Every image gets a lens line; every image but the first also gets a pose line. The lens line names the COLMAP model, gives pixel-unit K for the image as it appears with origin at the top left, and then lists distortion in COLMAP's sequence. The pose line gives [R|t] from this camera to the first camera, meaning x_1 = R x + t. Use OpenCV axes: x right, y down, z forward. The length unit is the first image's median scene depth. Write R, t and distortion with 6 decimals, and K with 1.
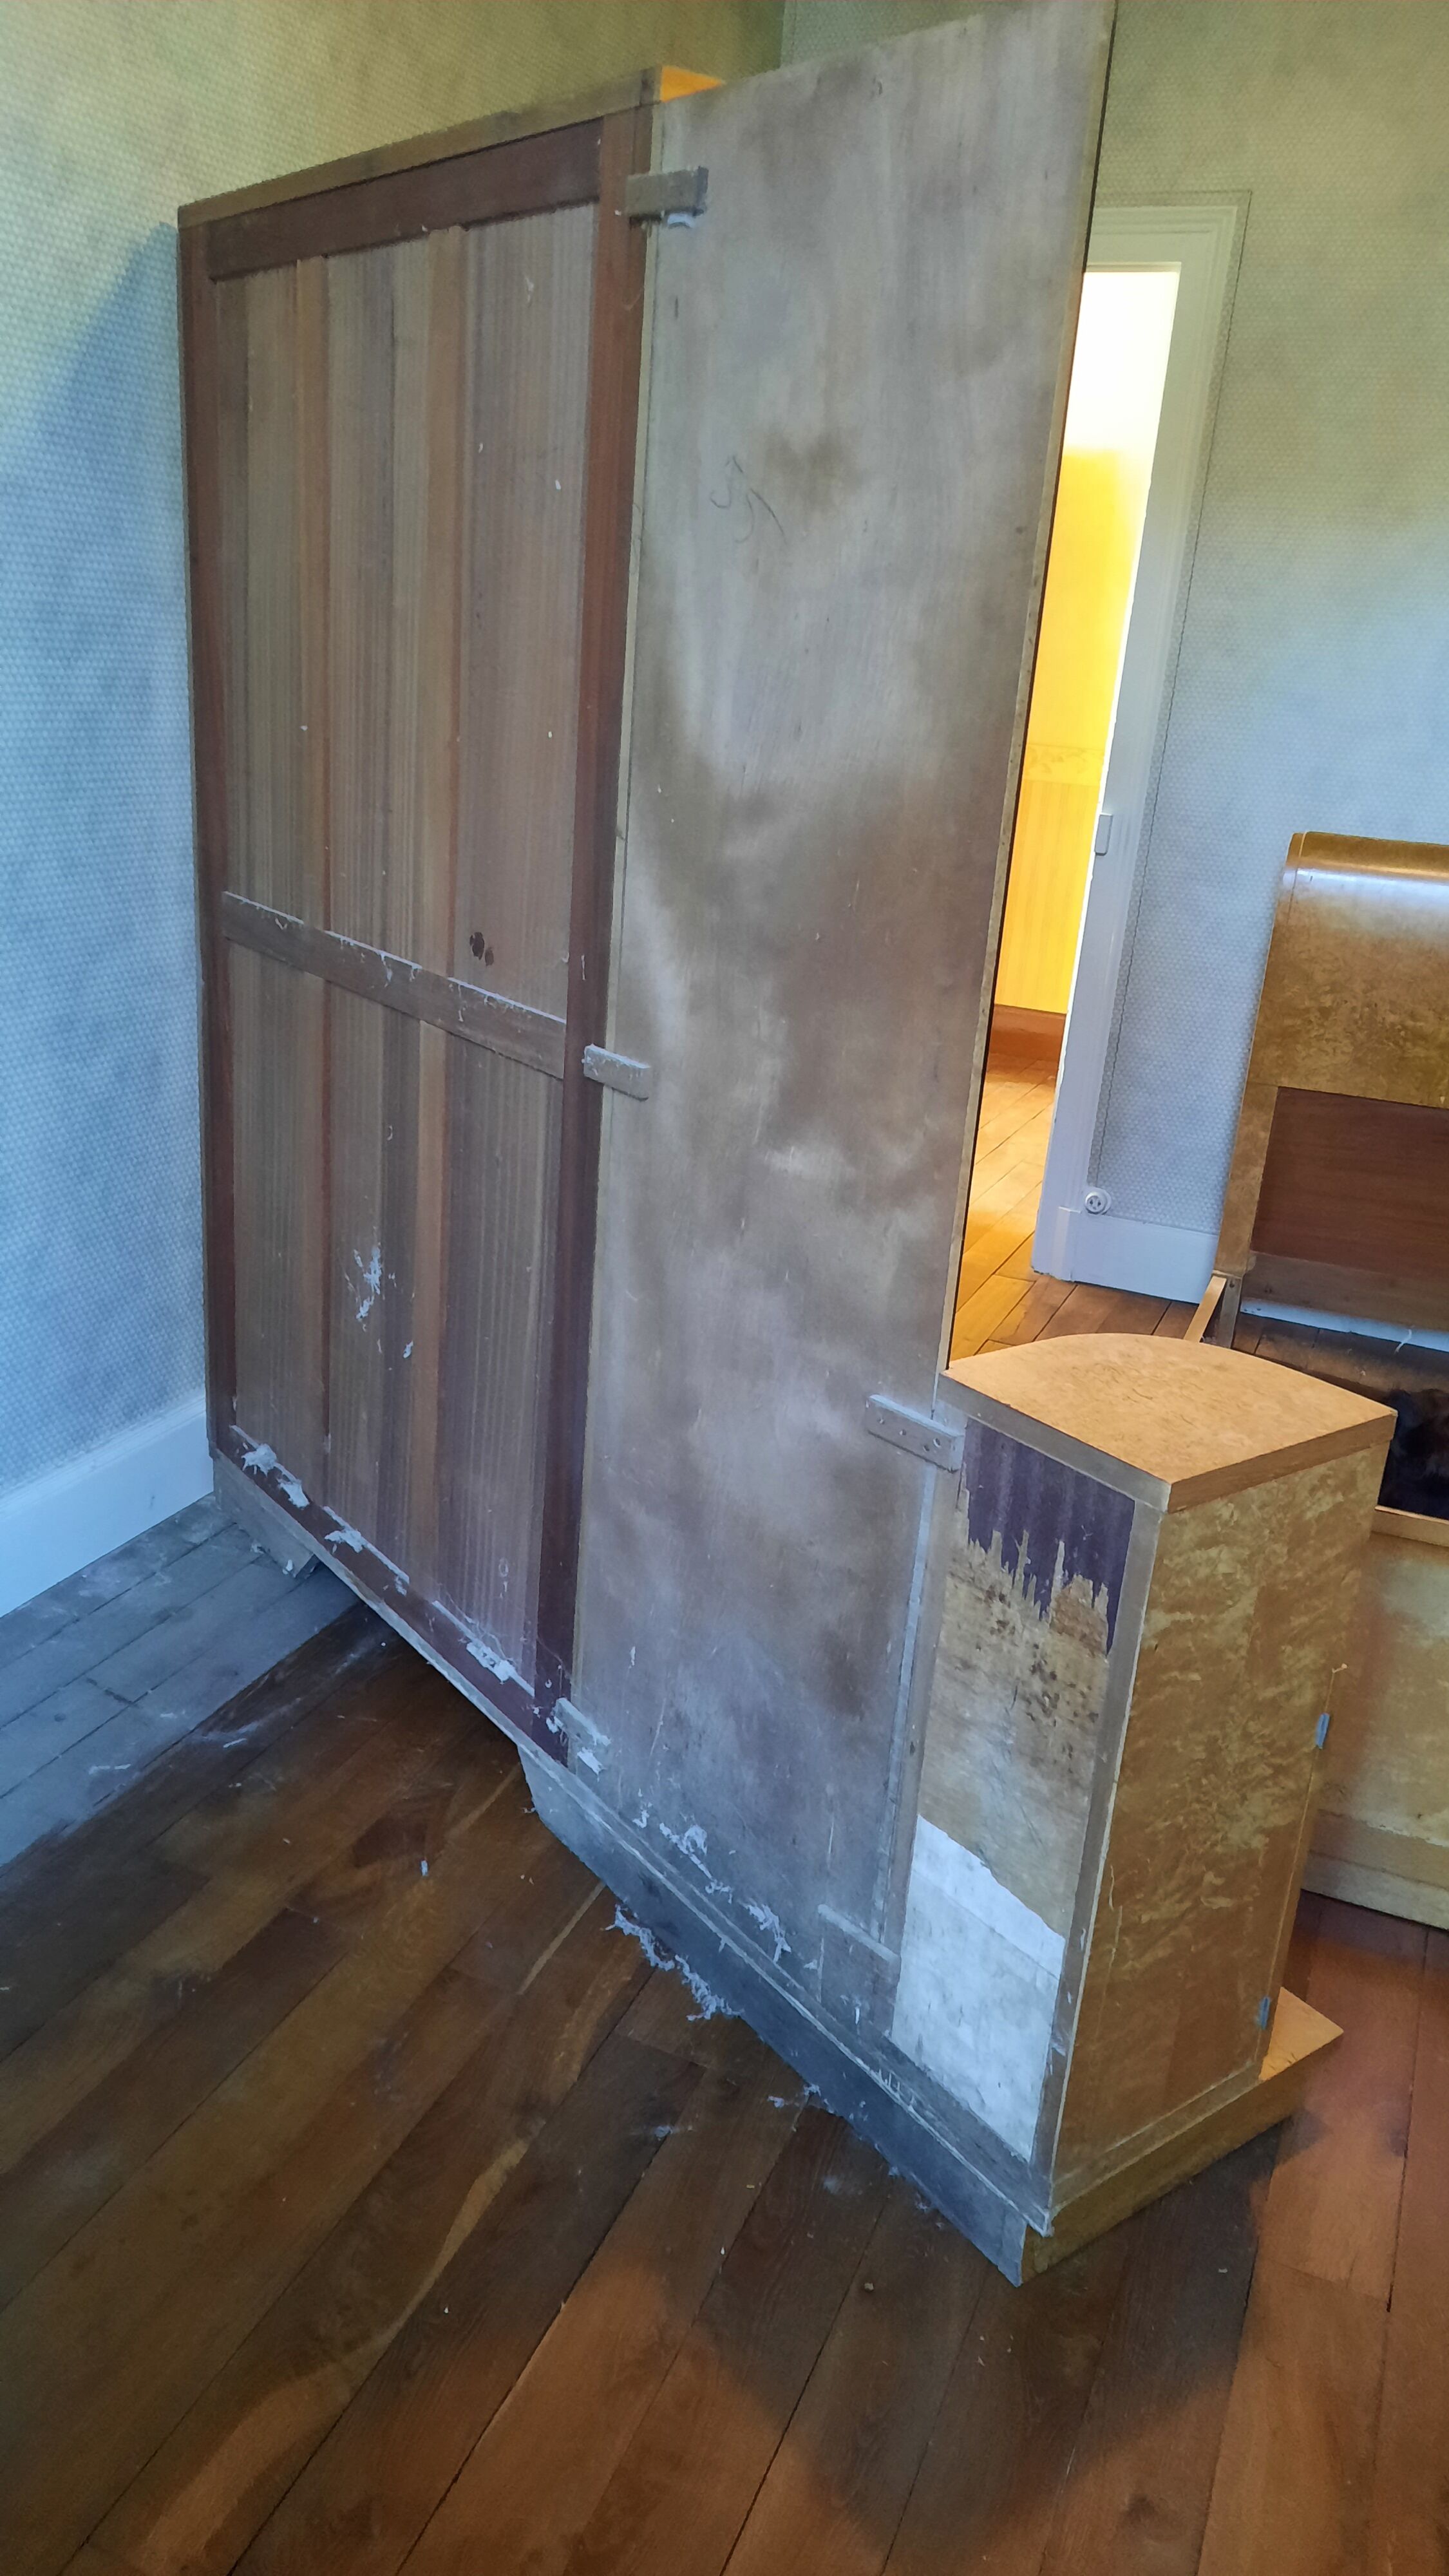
lens RADIAL K [[1884.7, 0, 714.2], [0, 1884.7, 1275.5], [0, 0, 1]] dist [0.062103, -0.062786]
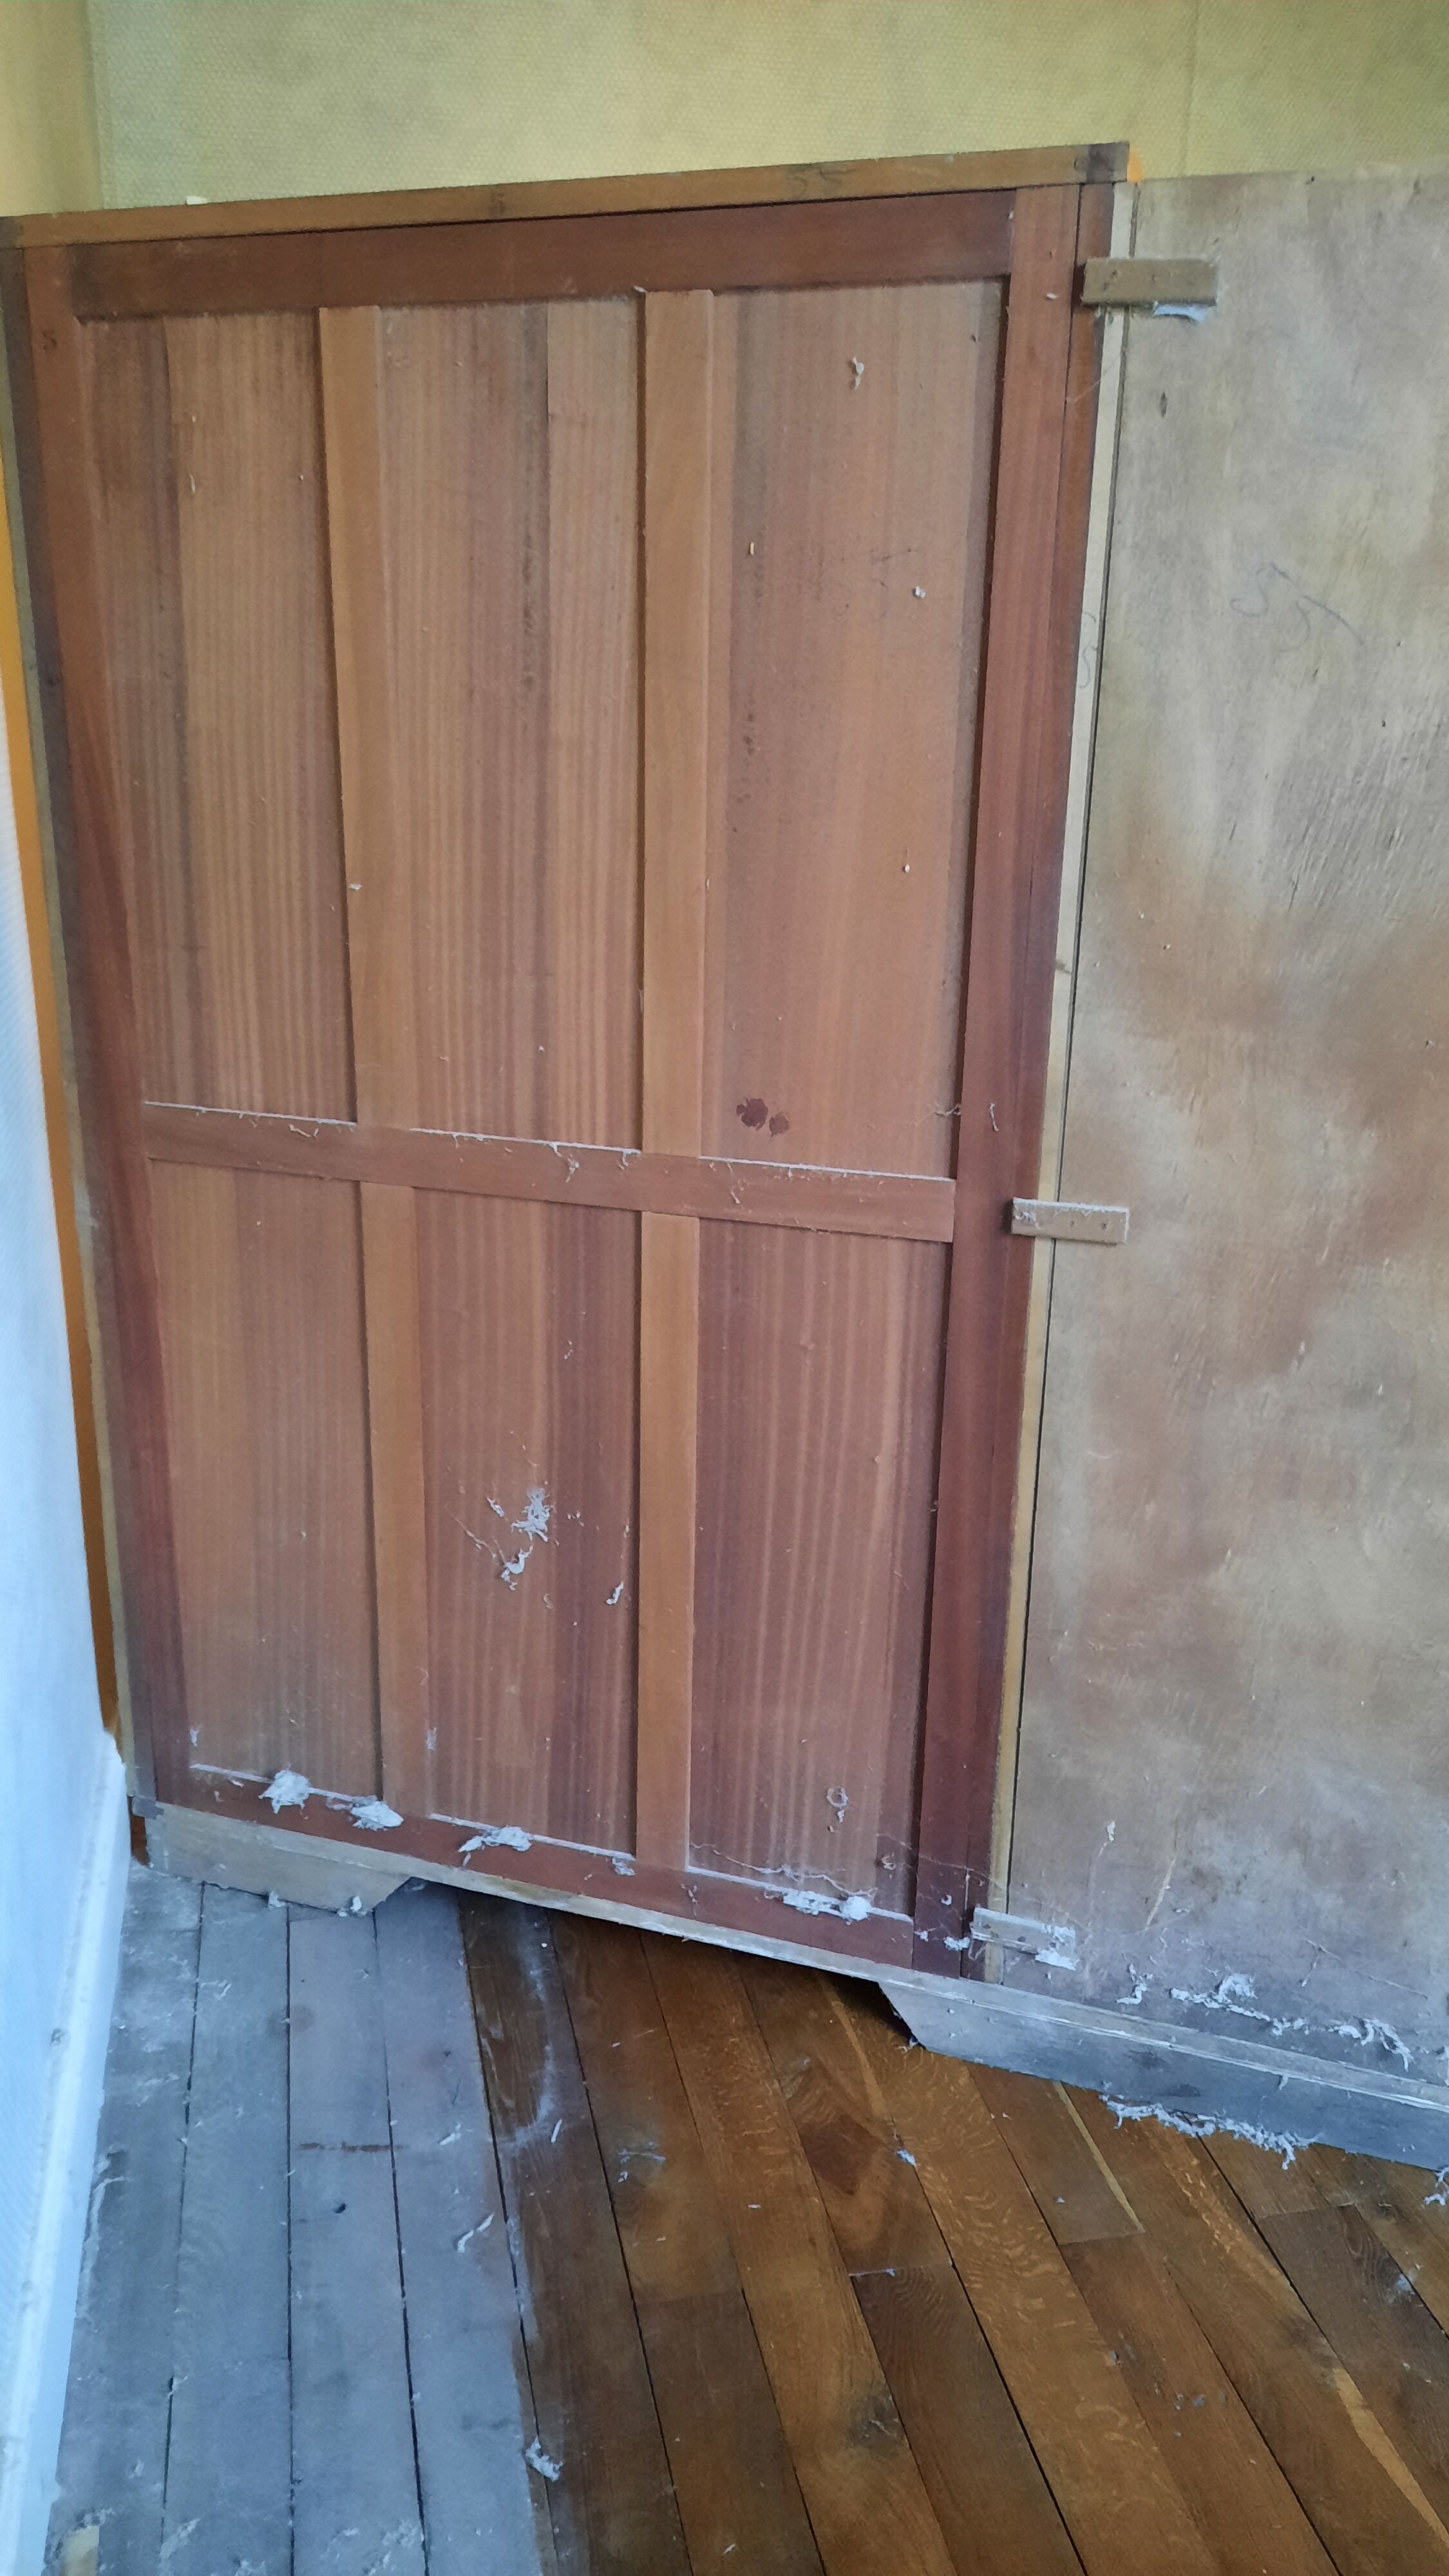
lens RADIAL K [[1884.7, 0, 726.2], [0, 1884.7, 1272.5], [0, 0, 1]] dist [0.062103, -0.062786]
pose [[0.818785, -0.224973, 0.528184, -0.609706], [0.227643, 0.971829, 0.061049, -0.160138], [-0.527039, 0.070251, 0.846933, 0.282691]]
